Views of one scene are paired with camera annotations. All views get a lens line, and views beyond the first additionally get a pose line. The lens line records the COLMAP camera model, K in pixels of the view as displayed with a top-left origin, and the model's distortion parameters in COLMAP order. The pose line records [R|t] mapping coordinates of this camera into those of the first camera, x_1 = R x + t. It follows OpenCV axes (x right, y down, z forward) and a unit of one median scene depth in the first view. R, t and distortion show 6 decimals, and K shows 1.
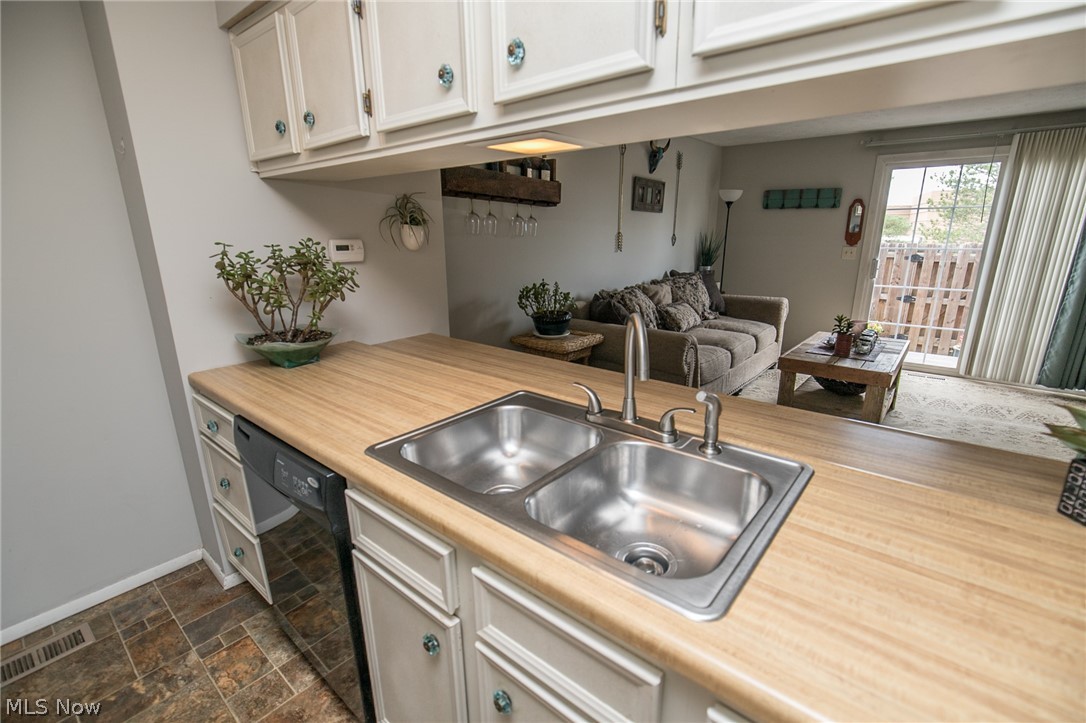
lens RADIAL K [[491.3, 0, 543.9], [0, 491.3, 369.9], [0, 0, 1]] dist [-0.017731, 0.004815]
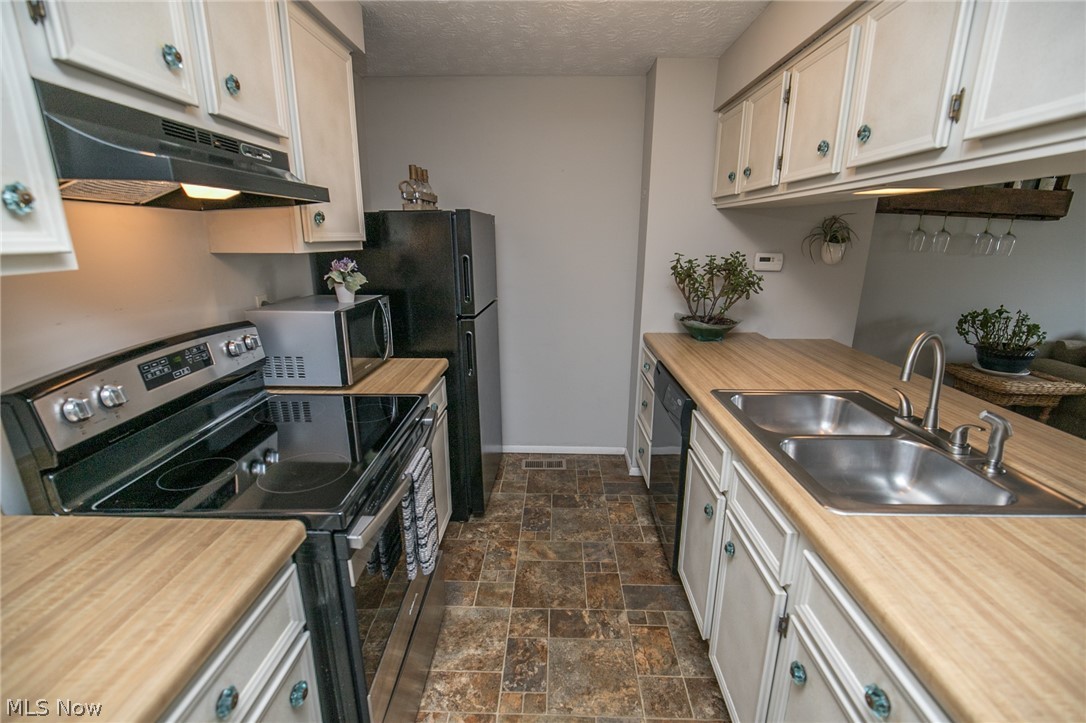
lens RADIAL K [[491.3, 0, 543.9], [0, 491.3, 370.1], [0, 0, 1]] dist [-0.017731, 0.004815]
pose [[0.622751, 0.219183, -0.751093, 0.273153], [-0.223912, 0.969737, 0.097336, 0.039256], [0.749697, 0.107562, 0.652982, -0.257602]]
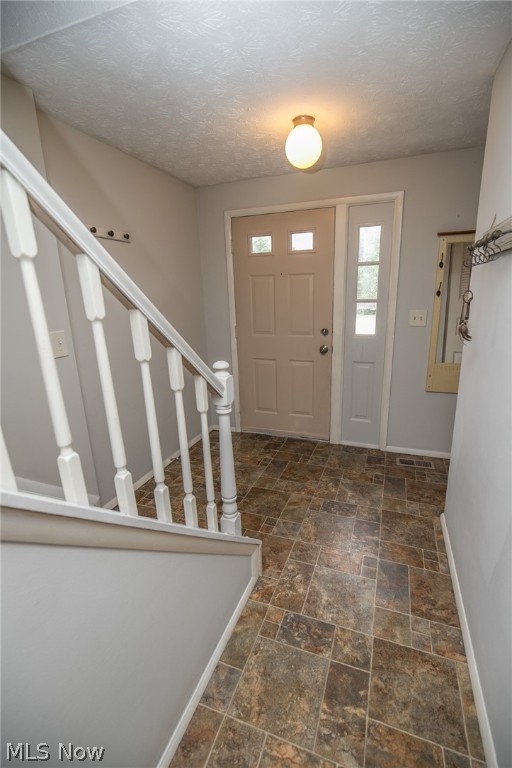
lens RADIAL K [[347.4, 0, 256.9], [0, 347.4, 378.4], [0, 0, 1]] dist [-0.017731, 0.004815]
pose [[-0.944711, 0.125706, -0.302851, -0.032428], [-0.040411, 0.871925, 0.487970, -0.202490], [0.325404, 0.473229, -0.818637, 0.666877]]
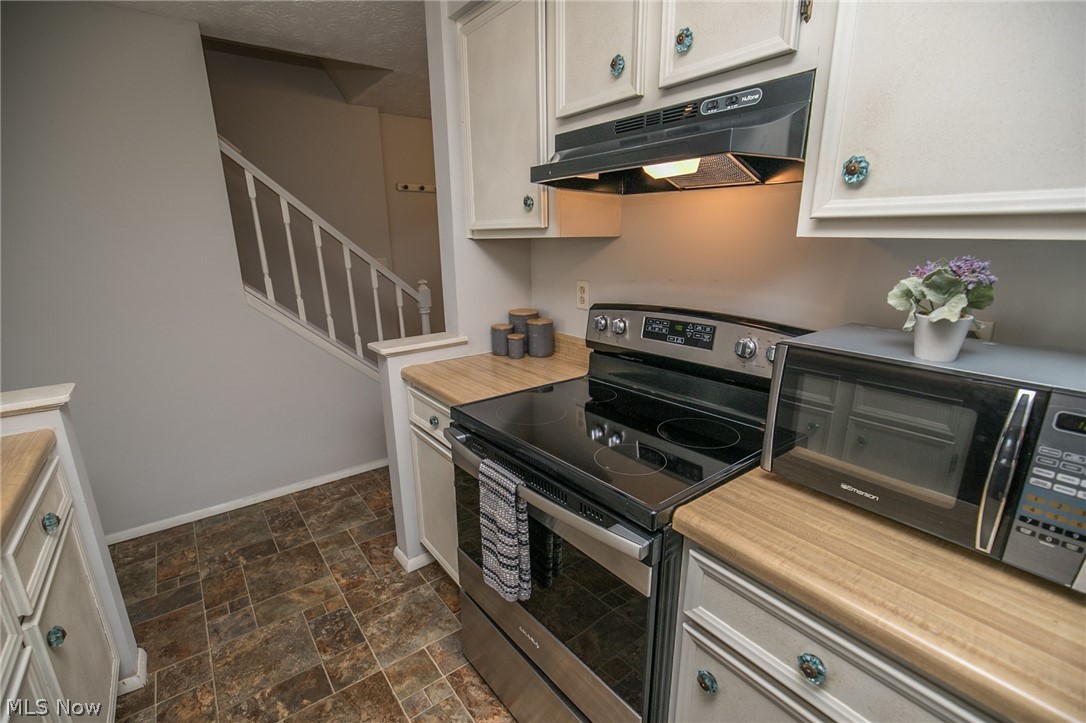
lens RADIAL K [[491.3, 0, 542.5], [0, 491.3, 373.1], [0, 0, 1]] dist [-0.017731, 0.004815]
pose [[-0.975505, -0.039403, 0.216422, -0.854445], [0.078859, 0.855798, 0.511264, -0.217059], [-0.205358, 0.515808, -0.831727, 0.785217]]
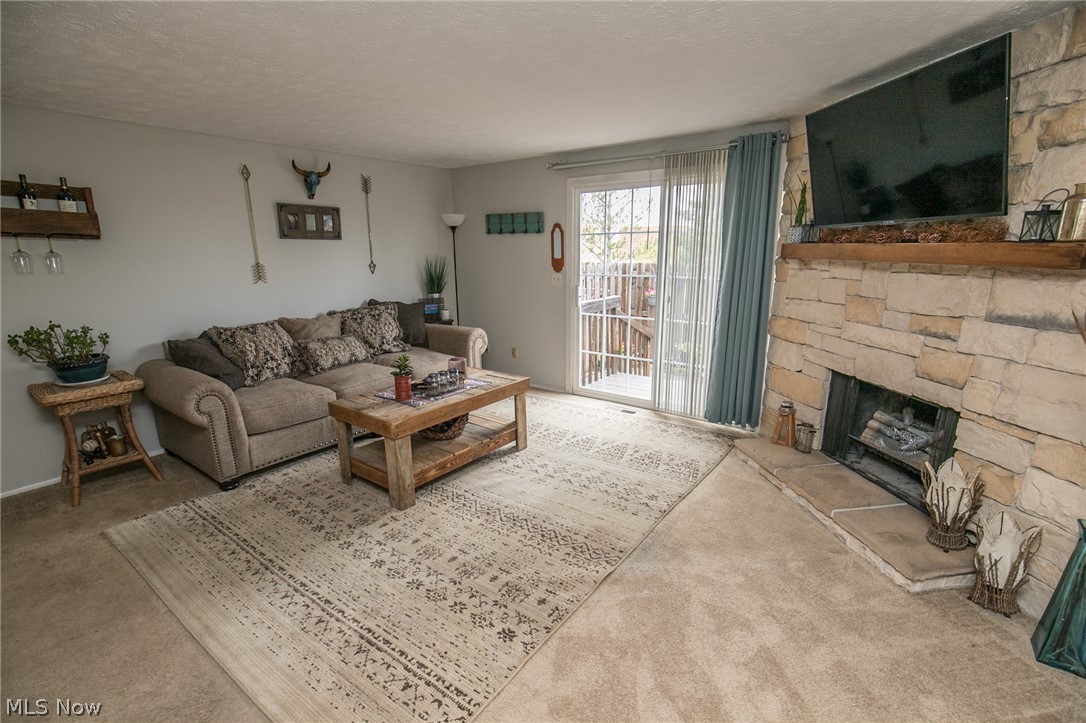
lens RADIAL K [[491.3, 0, 543.7], [0, 491.3, 370.9], [0, 0, 1]] dist [-0.017731, 0.004815]
pose [[0.998616, -0.016015, 0.050098, 1.421385], [0.017385, 0.999483, -0.027046, -0.091660], [-0.049639, 0.027879, 0.998378, 0.124008]]
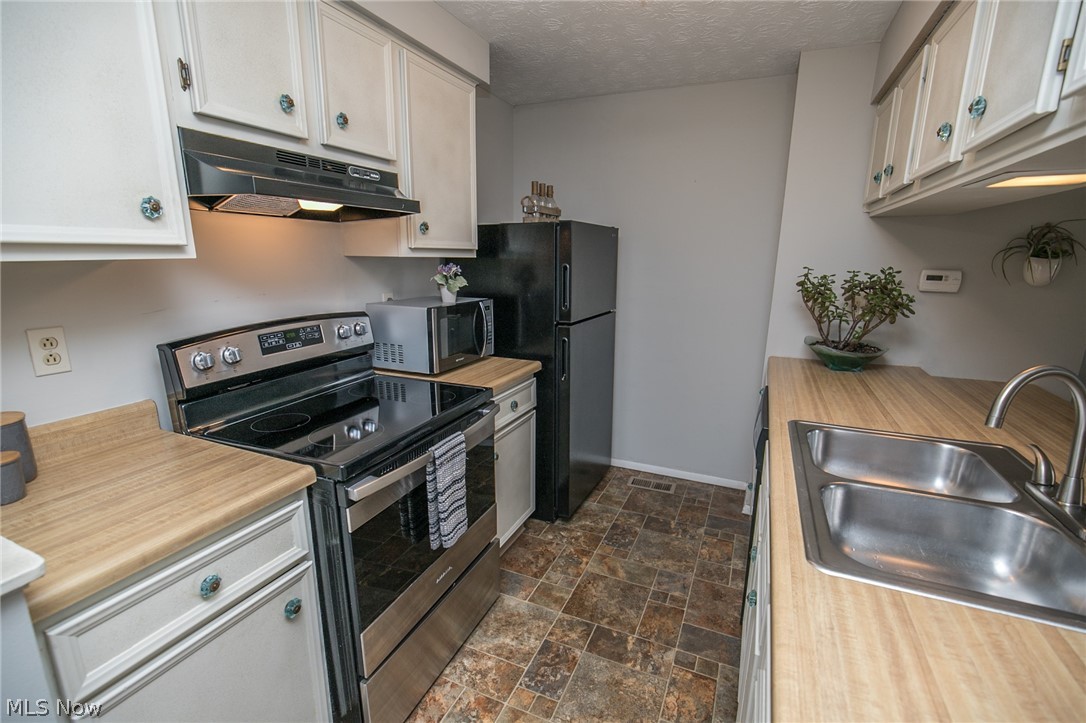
lens RADIAL K [[491.3, 0, 544.1], [0, 491.3, 370.5], [0, 0, 1]] dist [-0.017731, 0.004815]
pose [[0.277461, 0.235468, -0.931434, 0.395213], [-0.276134, 0.948137, 0.157434, 0.004099], [0.920199, 0.213519, 0.328092, -0.064708]]
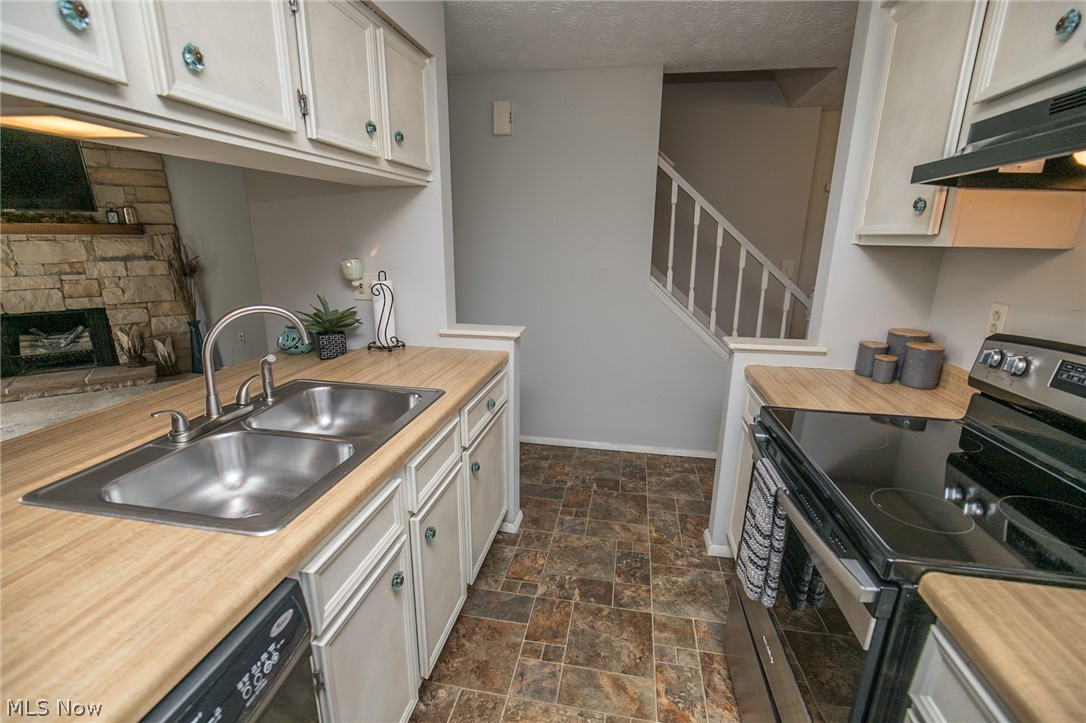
lens RADIAL K [[491.3, 0, 542.7], [0, 491.3, 375.9], [0, 0, 1]] dist [-0.017731, 0.004815]
pose [[-0.495925, -0.235940, 0.835698, -1.015753], [0.225330, 0.894450, 0.386245, -0.218112], [-0.838621, 0.379856, -0.390416, 0.789385]]
